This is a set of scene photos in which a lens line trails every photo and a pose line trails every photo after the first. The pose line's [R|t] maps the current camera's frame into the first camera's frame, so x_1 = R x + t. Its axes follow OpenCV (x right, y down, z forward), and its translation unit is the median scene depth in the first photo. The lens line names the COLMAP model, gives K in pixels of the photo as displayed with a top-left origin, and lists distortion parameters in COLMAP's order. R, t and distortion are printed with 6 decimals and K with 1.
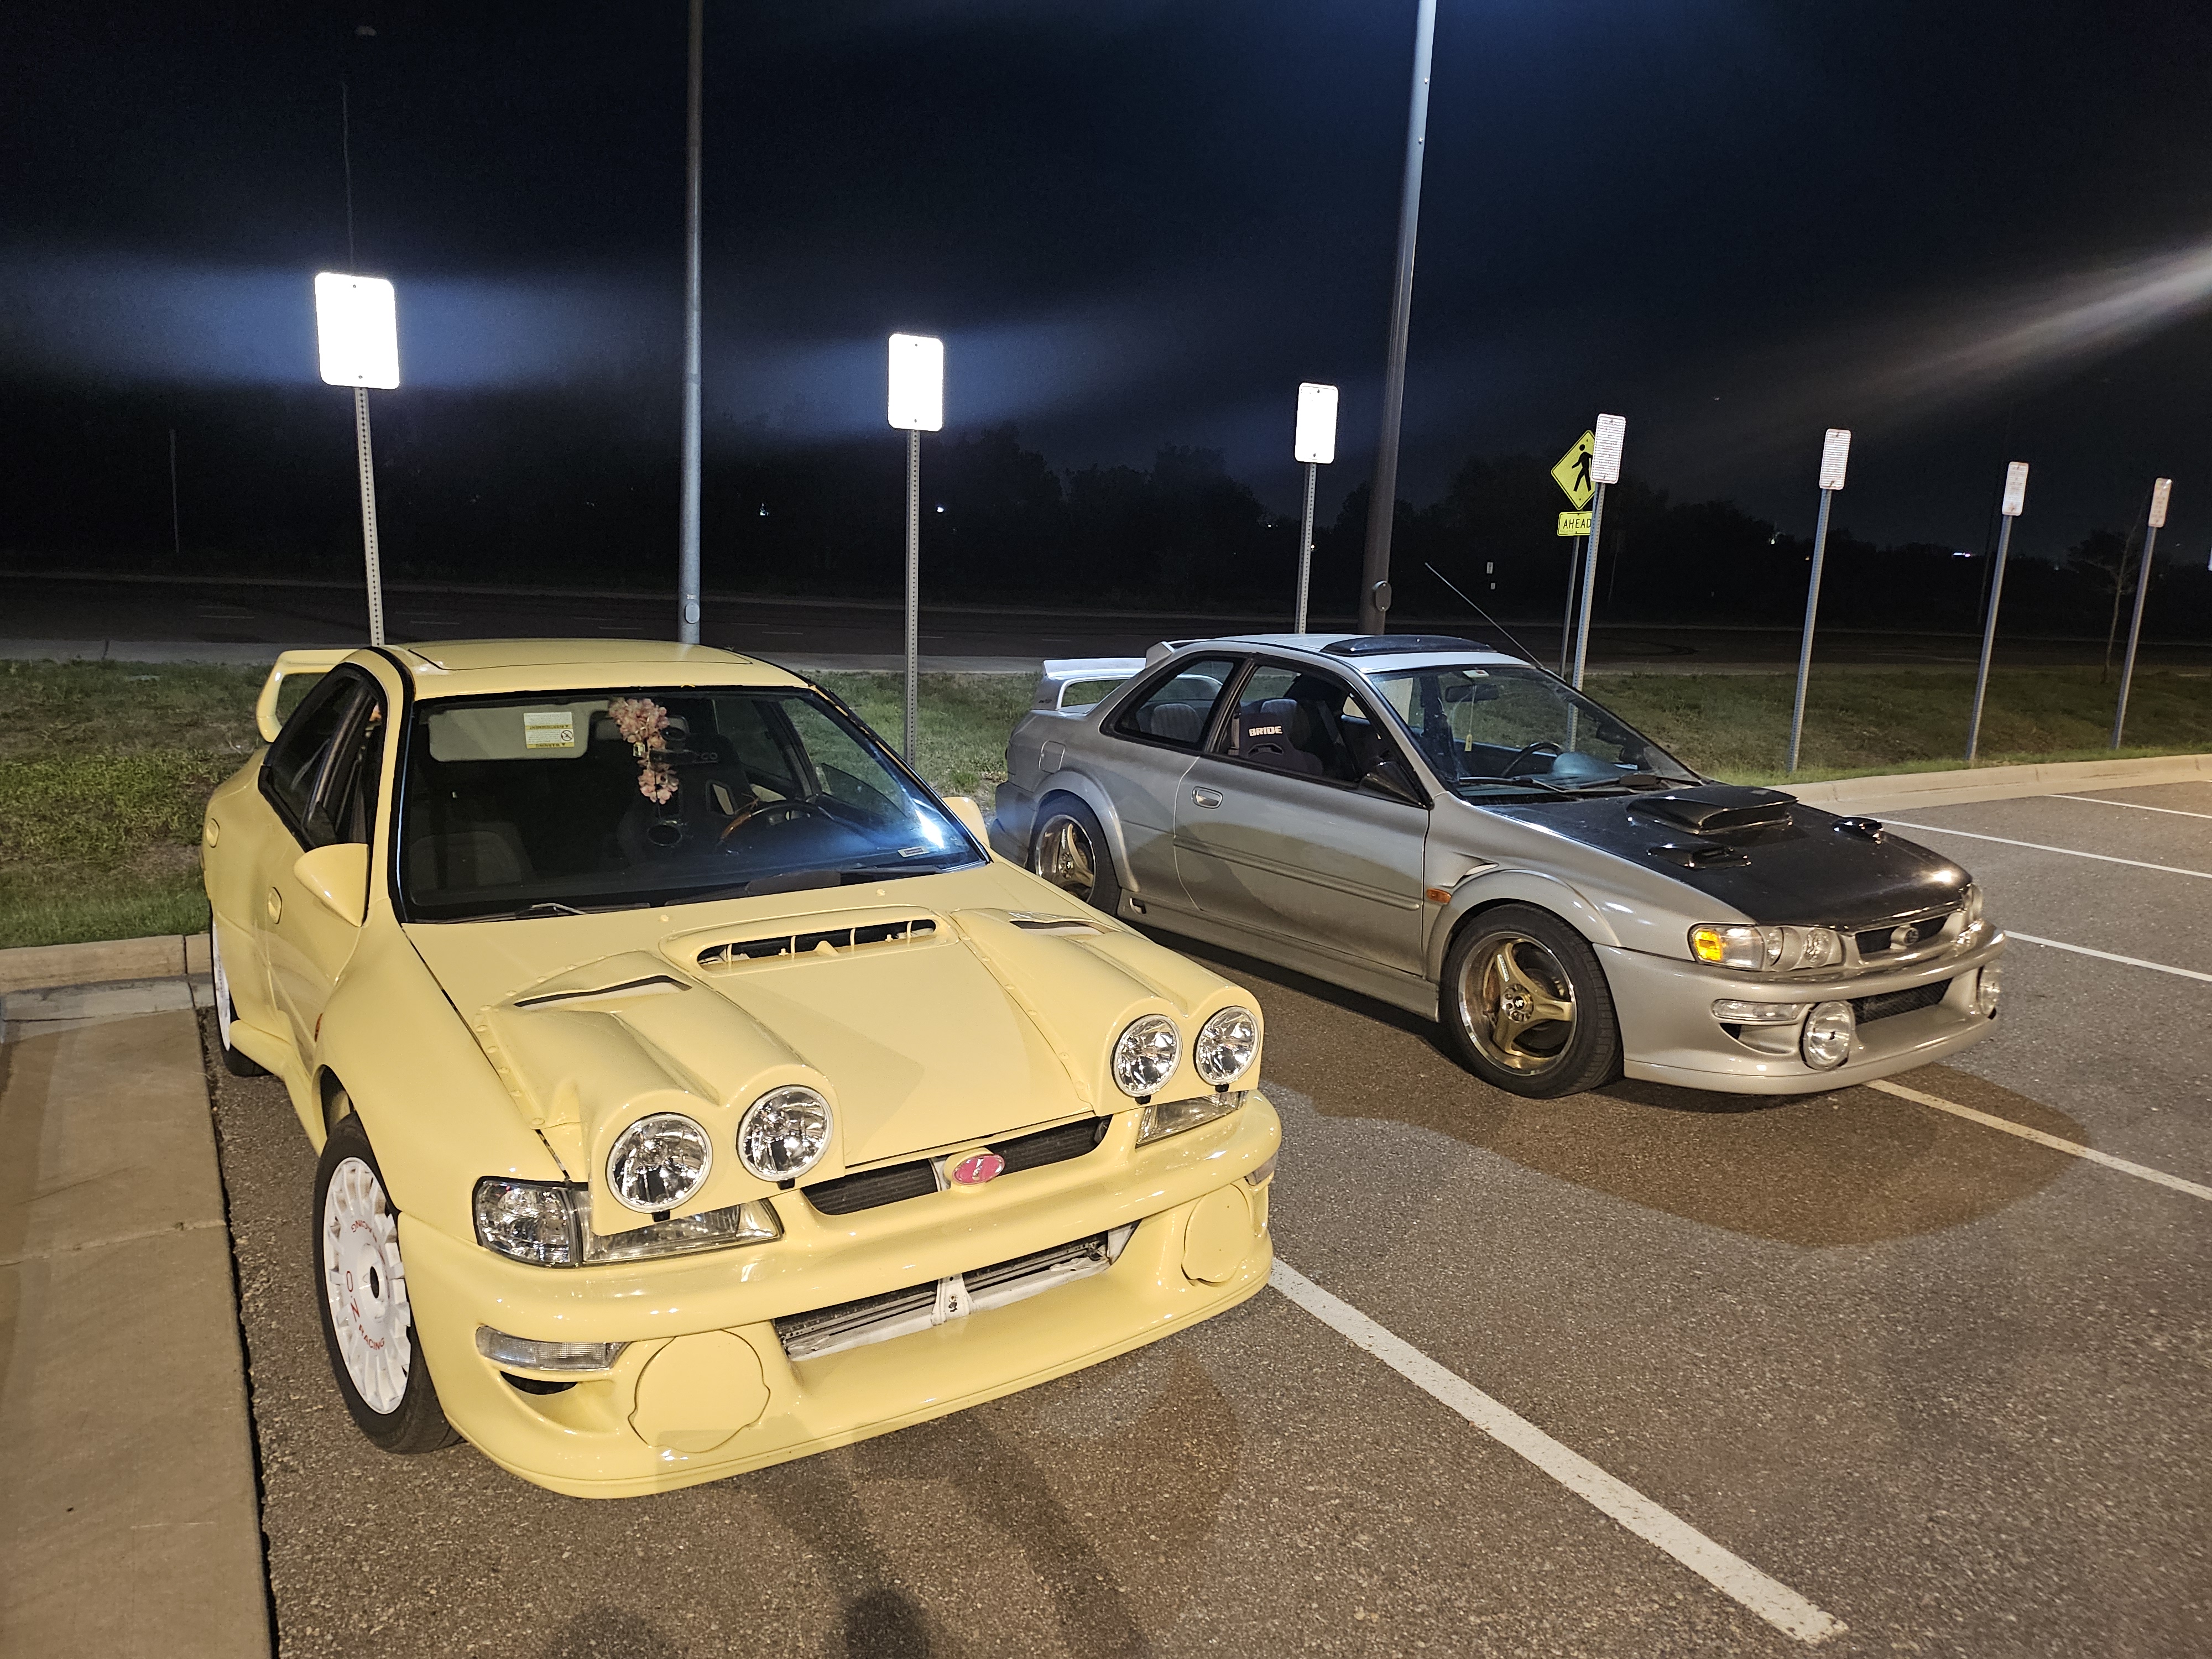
lens RADIAL K [[1562.9, 0, 1106.0], [0, 1562.9, 829.5], [0, 0, 1]] dist [-0.001568, -0.000780]
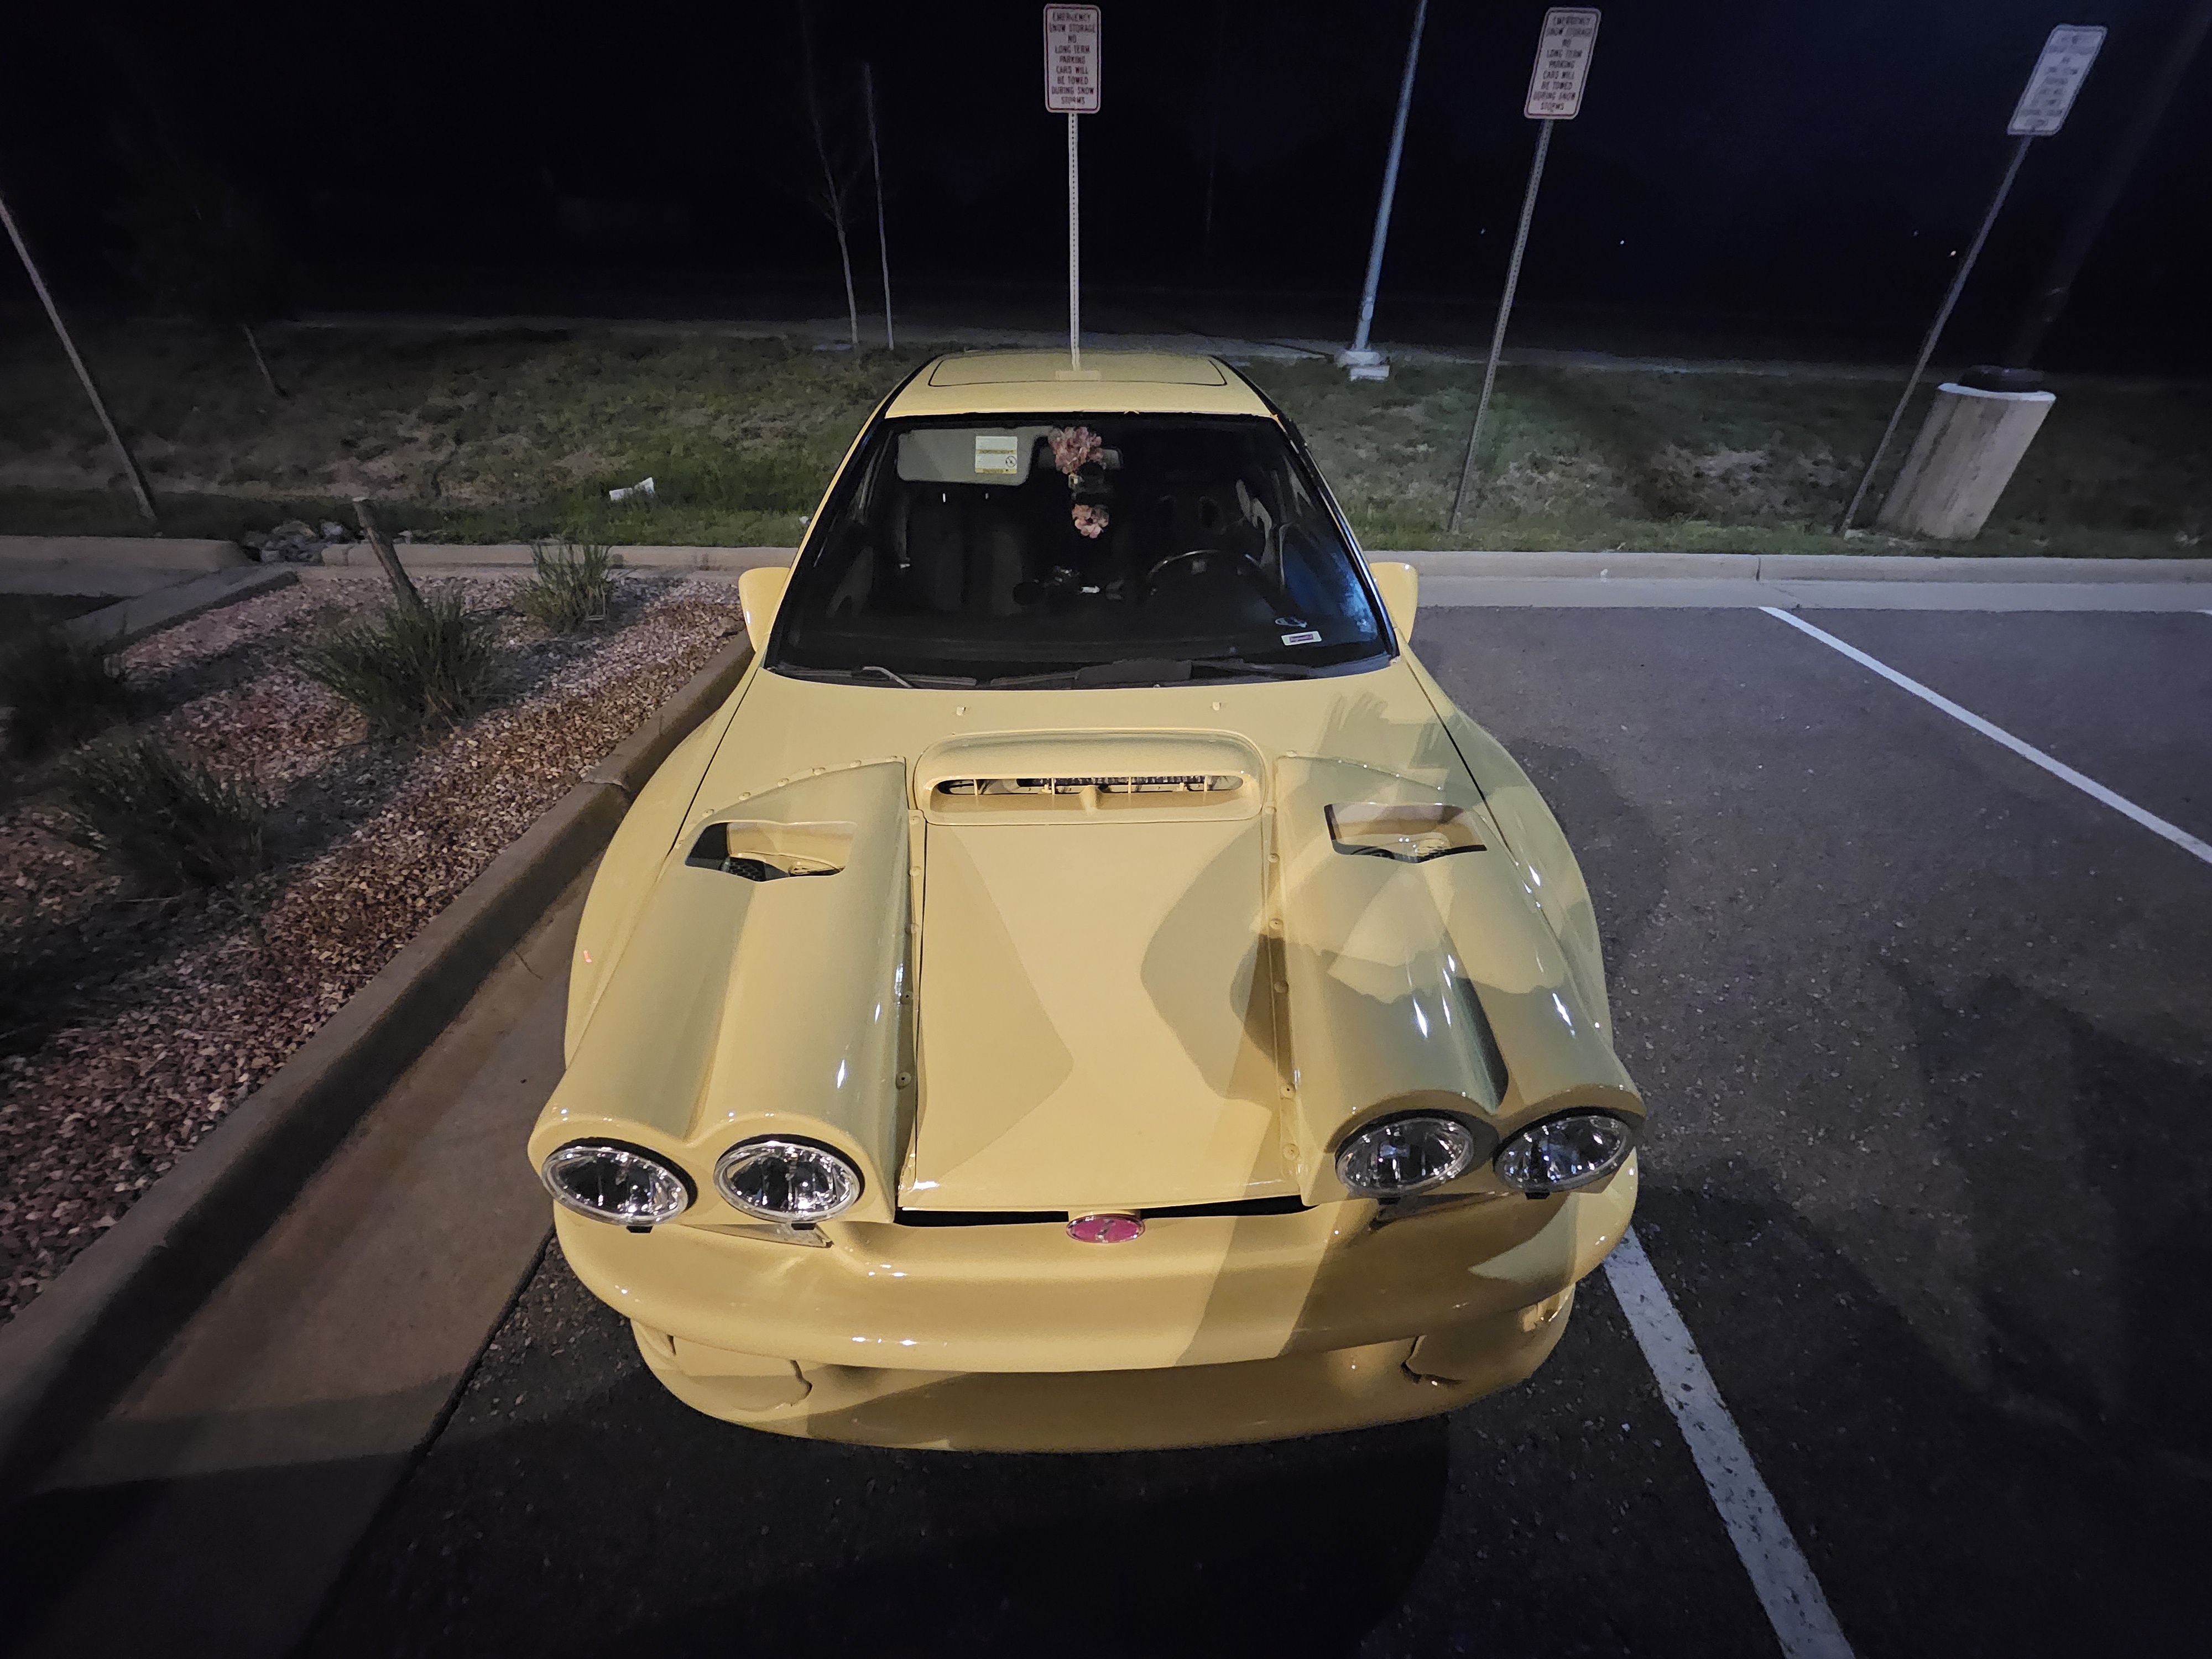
lens RADIAL K [[861.6, 0, 1090.3], [0, 861.6, 819.3], [0, 0, 1]] dist [0.000606, 0.000073]
pose [[0.840785, 0.273785, -0.467036, 0.030276], [-0.072342, 0.911777, 0.404264, -0.078121], [0.536514, -0.306113, 0.786414, 0.502864]]
